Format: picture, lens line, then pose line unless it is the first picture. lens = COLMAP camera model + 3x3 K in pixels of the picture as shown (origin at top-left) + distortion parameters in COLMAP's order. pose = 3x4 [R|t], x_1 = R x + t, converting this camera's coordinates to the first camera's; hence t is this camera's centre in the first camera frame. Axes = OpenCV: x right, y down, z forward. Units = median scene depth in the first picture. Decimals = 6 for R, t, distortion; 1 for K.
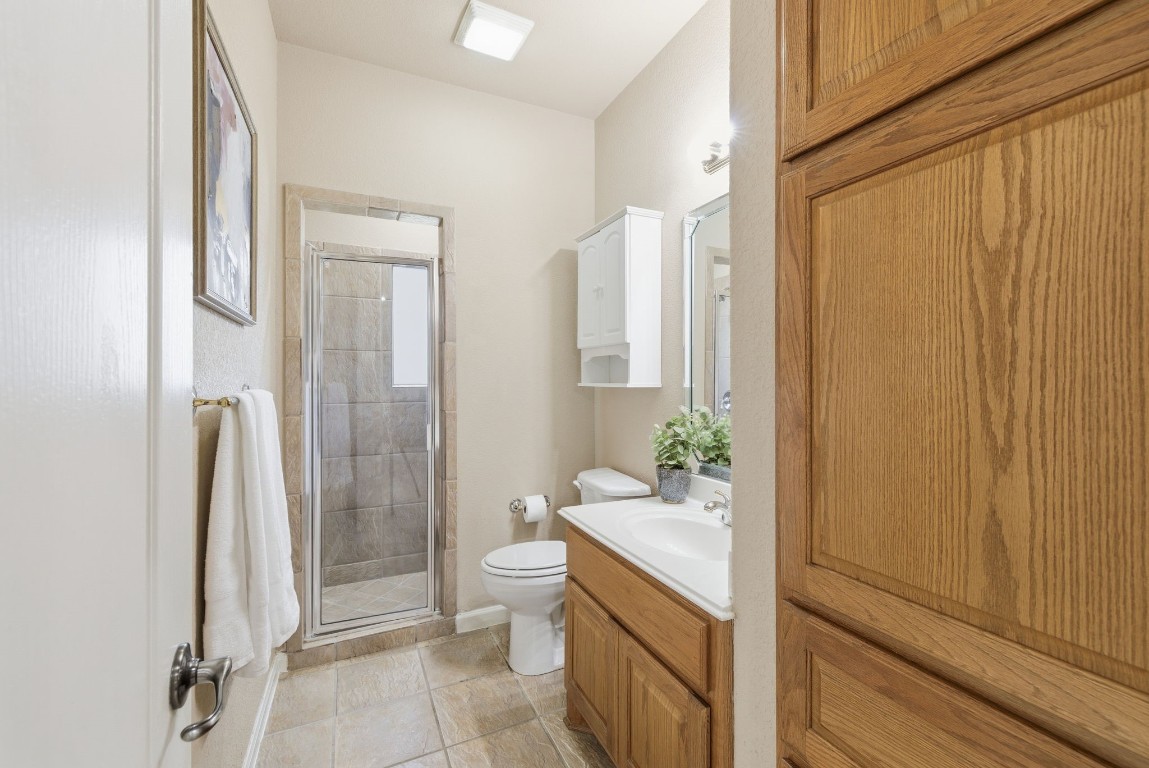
lens RADIAL K [[488.0, 0, 576.6], [0, 488.0, 382.2], [0, 0, 1]] dist [0.022058, 0.000304]
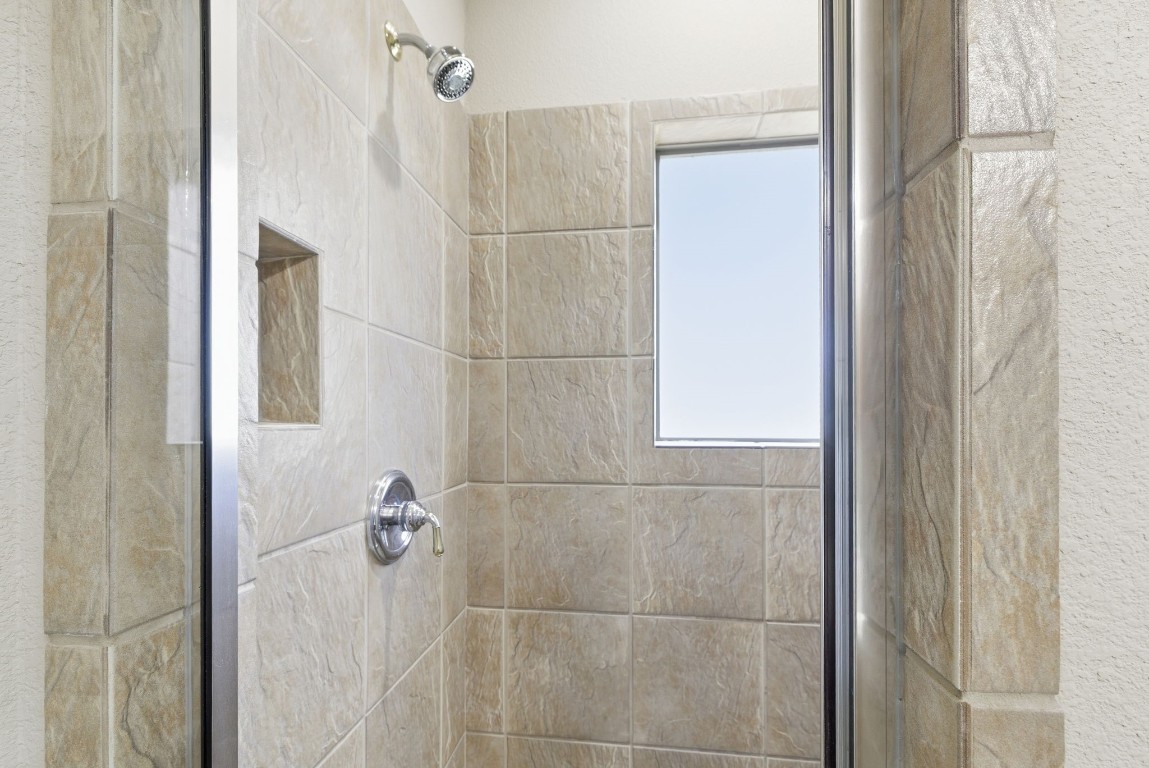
lens RADIAL K [[488.0, 0, 584.5], [0, 488.0, 418.2], [0, 0, 1]] dist [0.022058, 0.000304]
pose [[0.850321, -0.002898, -0.526257, -0.218729], [-0.001300, 0.999970, -0.007608, -0.008877], [0.526263, 0.007154, 0.850292, 0.641771]]
